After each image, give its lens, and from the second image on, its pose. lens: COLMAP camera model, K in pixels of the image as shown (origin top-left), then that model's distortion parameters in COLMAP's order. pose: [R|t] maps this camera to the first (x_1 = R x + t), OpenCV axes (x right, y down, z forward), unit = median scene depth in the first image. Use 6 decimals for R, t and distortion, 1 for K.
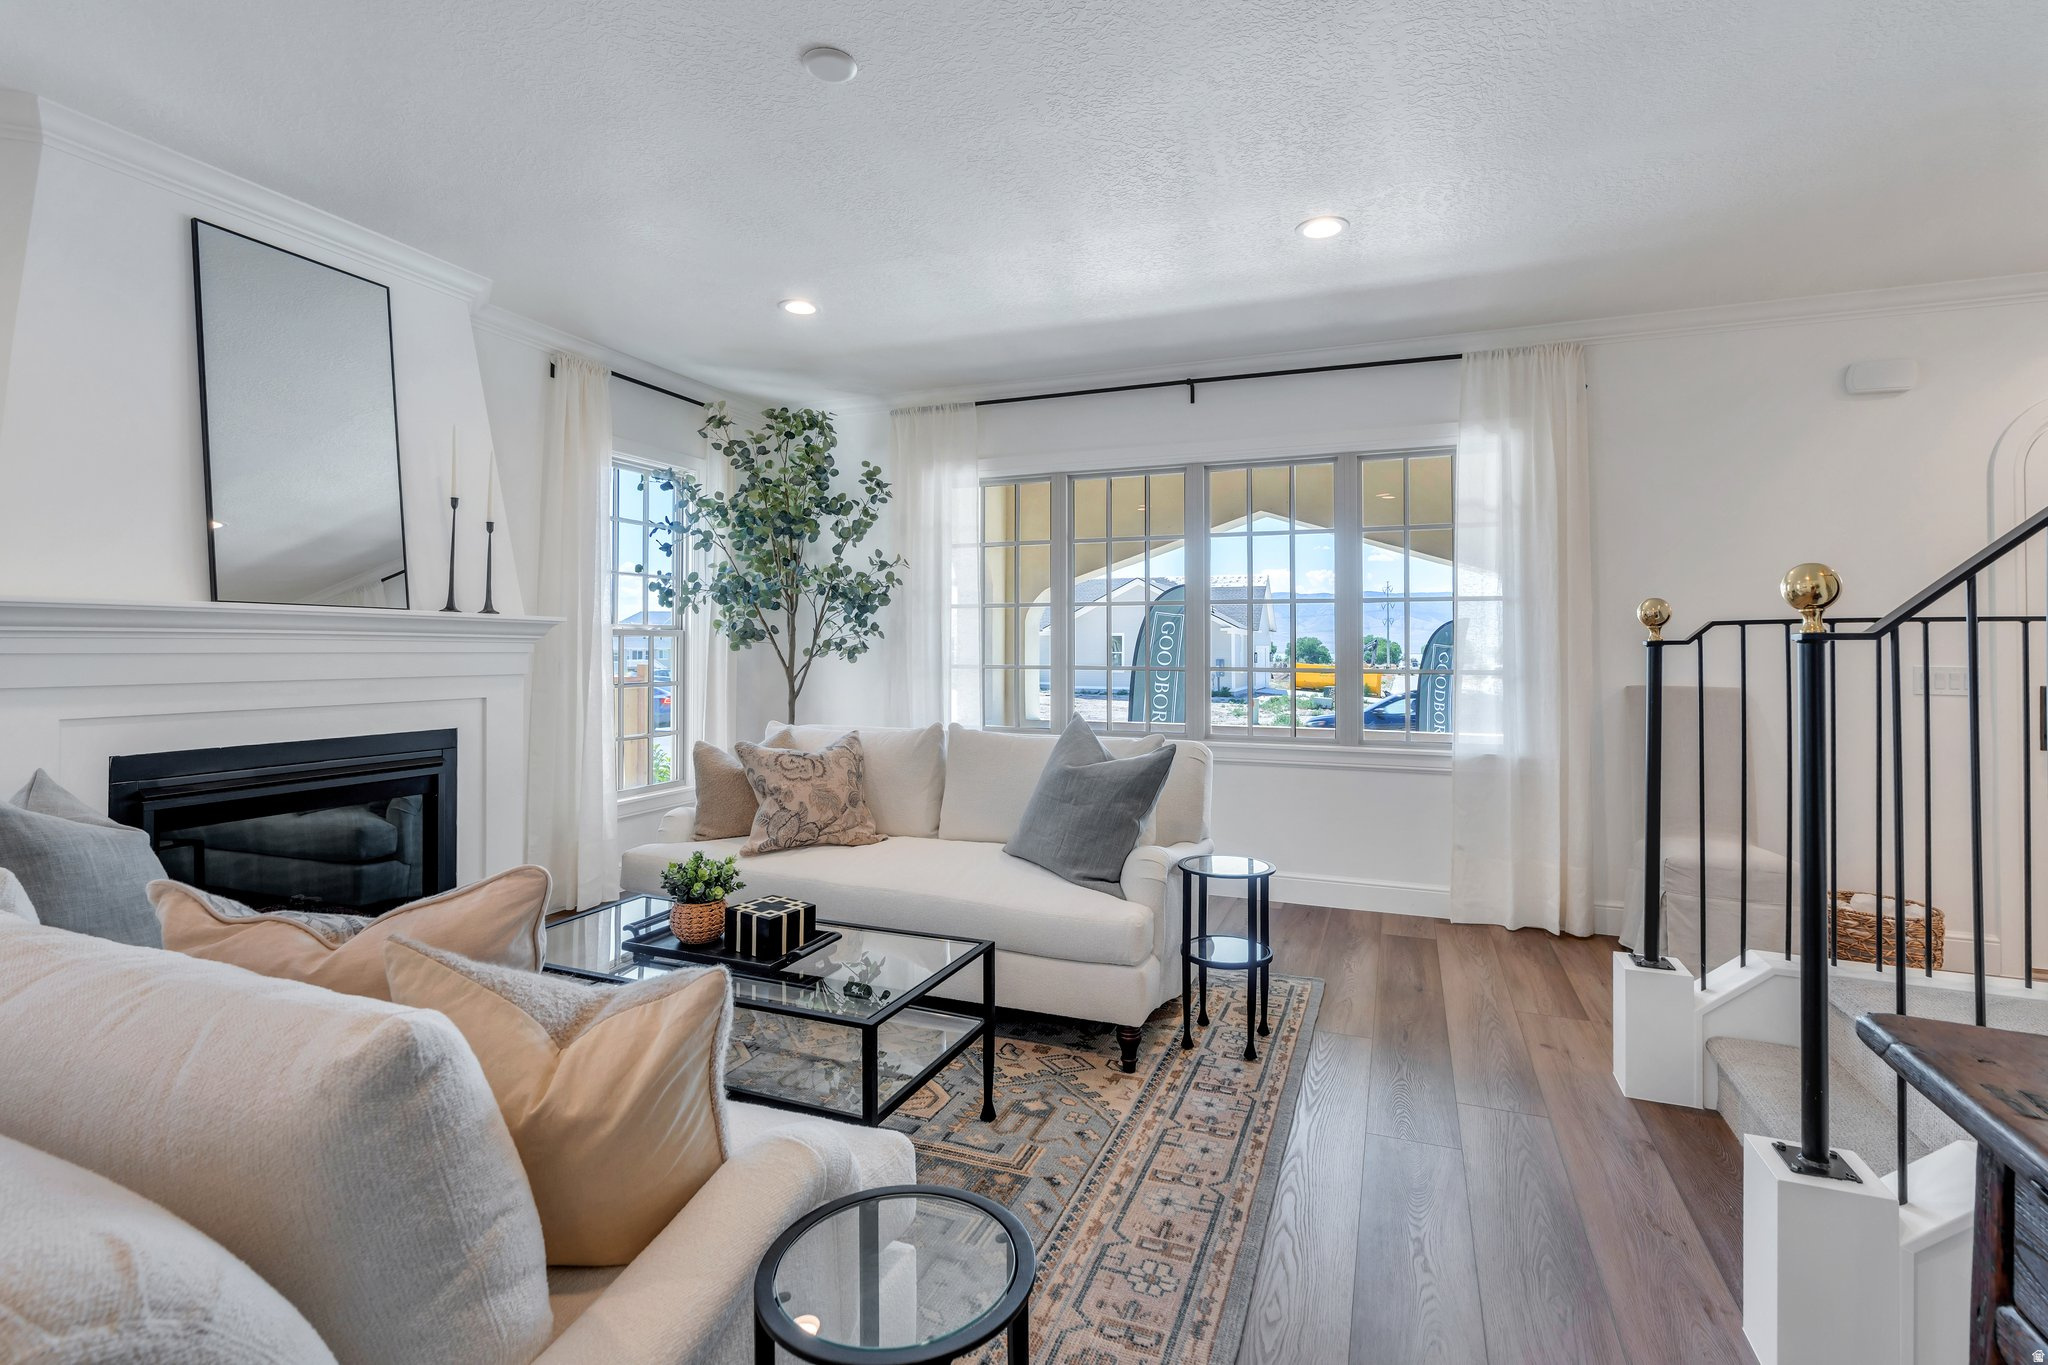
lens RADIAL K [[931.5, 0, 1040.6], [0, 931.5, 646.3], [0, 0, 1]] dist [-0.019306, -0.000020]
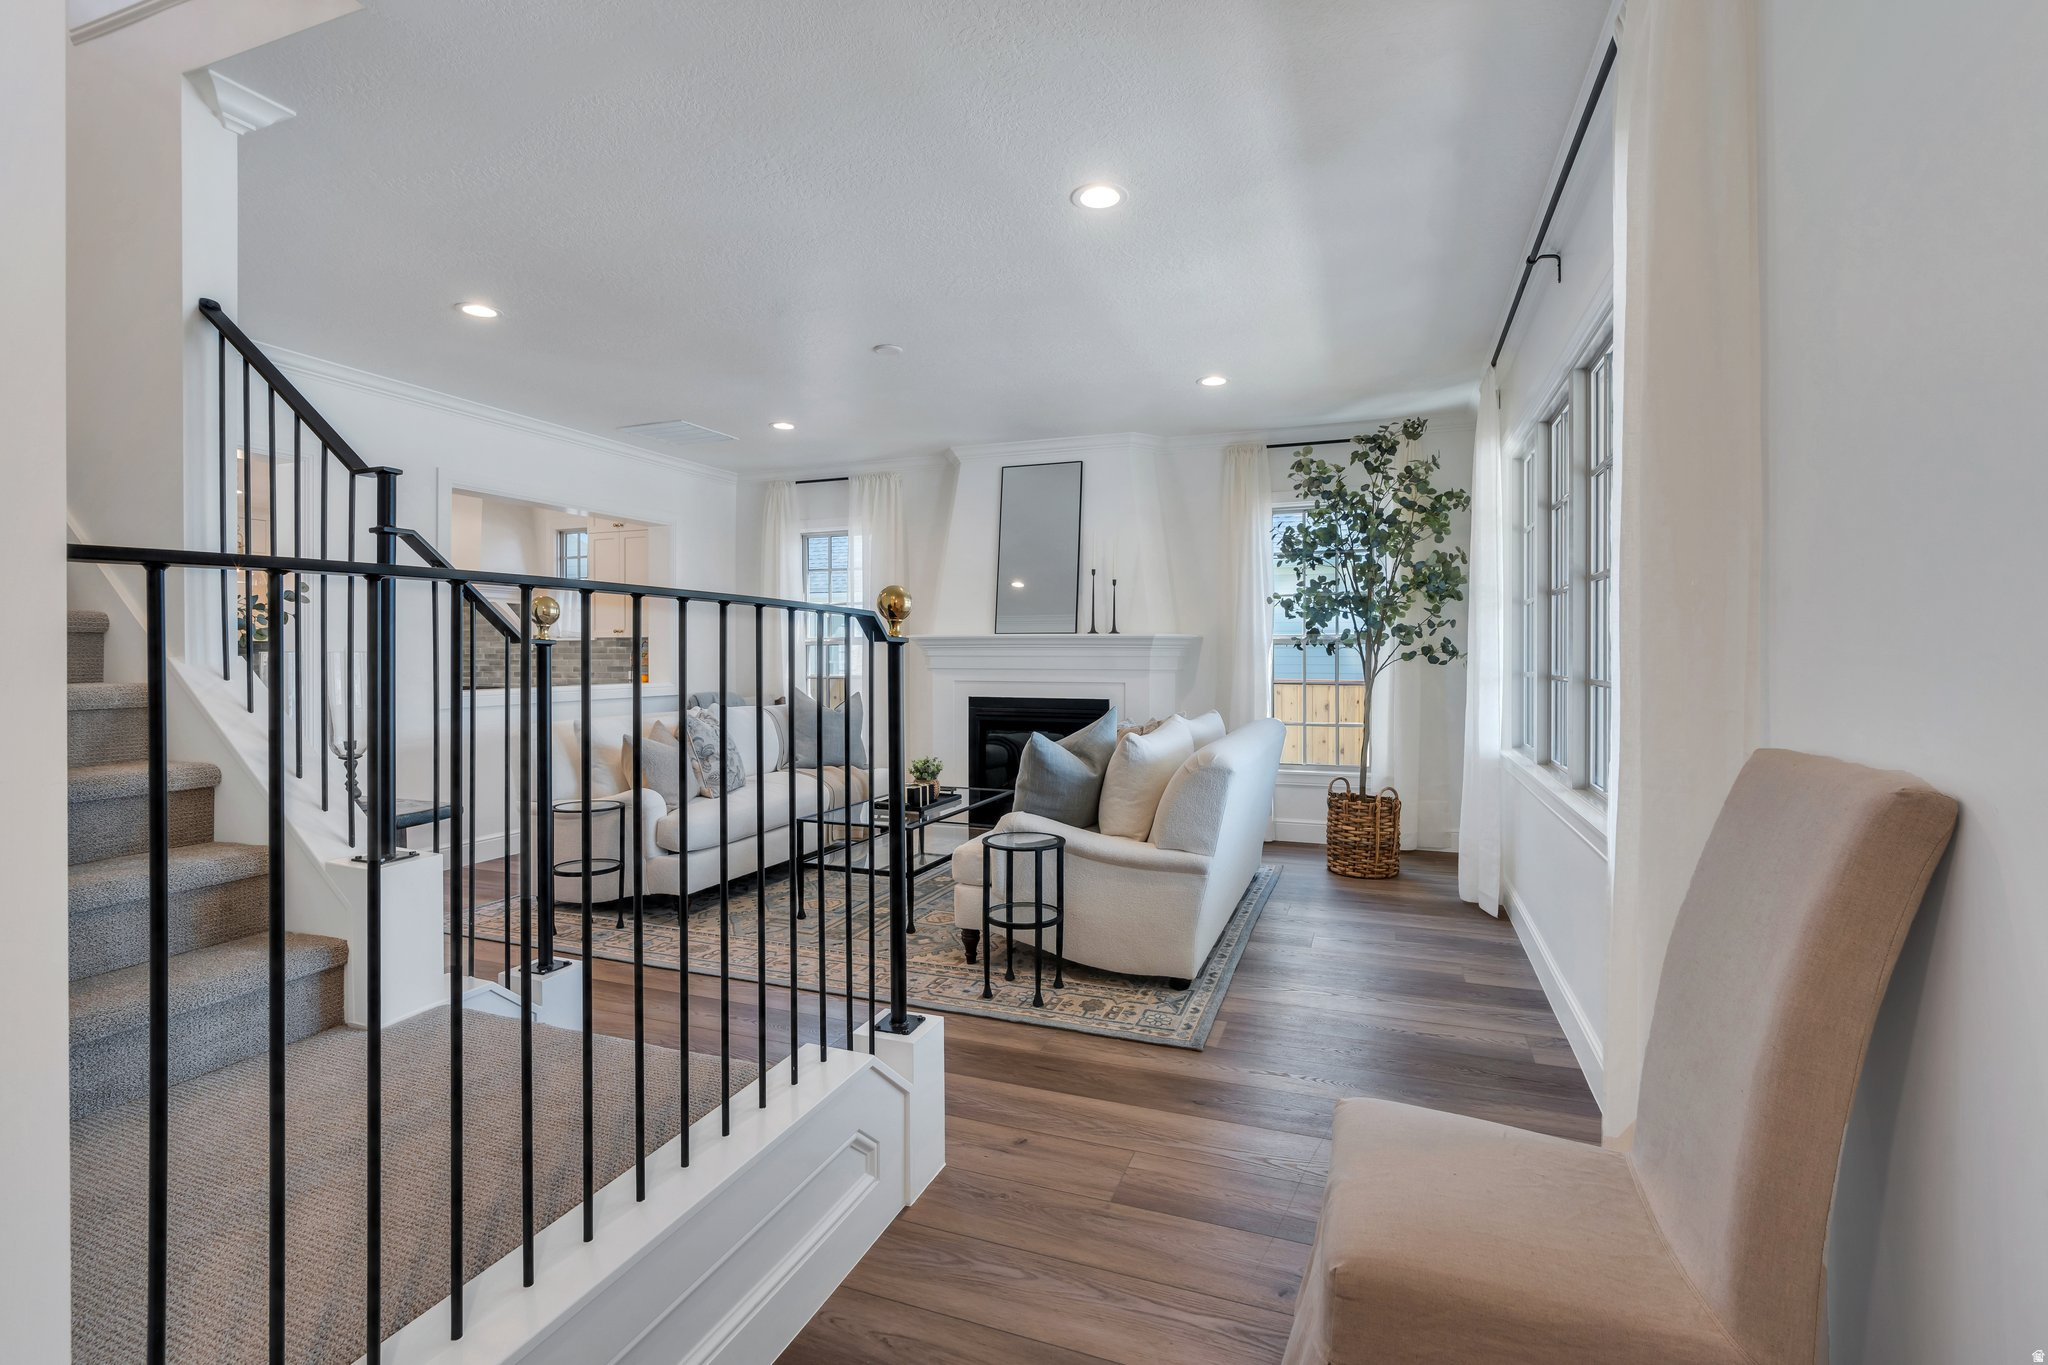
lens RADIAL K [[925.6, 0, 1031.7], [0, 925.6, 663.6], [0, 0, 1]] dist [-0.001408, 0.000389]
pose [[0.018174, 0.010579, -0.999779, 1.172045], [-0.000269, 0.999944, 0.010576, 0.002201], [0.999835, 0.000077, 0.018176, 0.856986]]
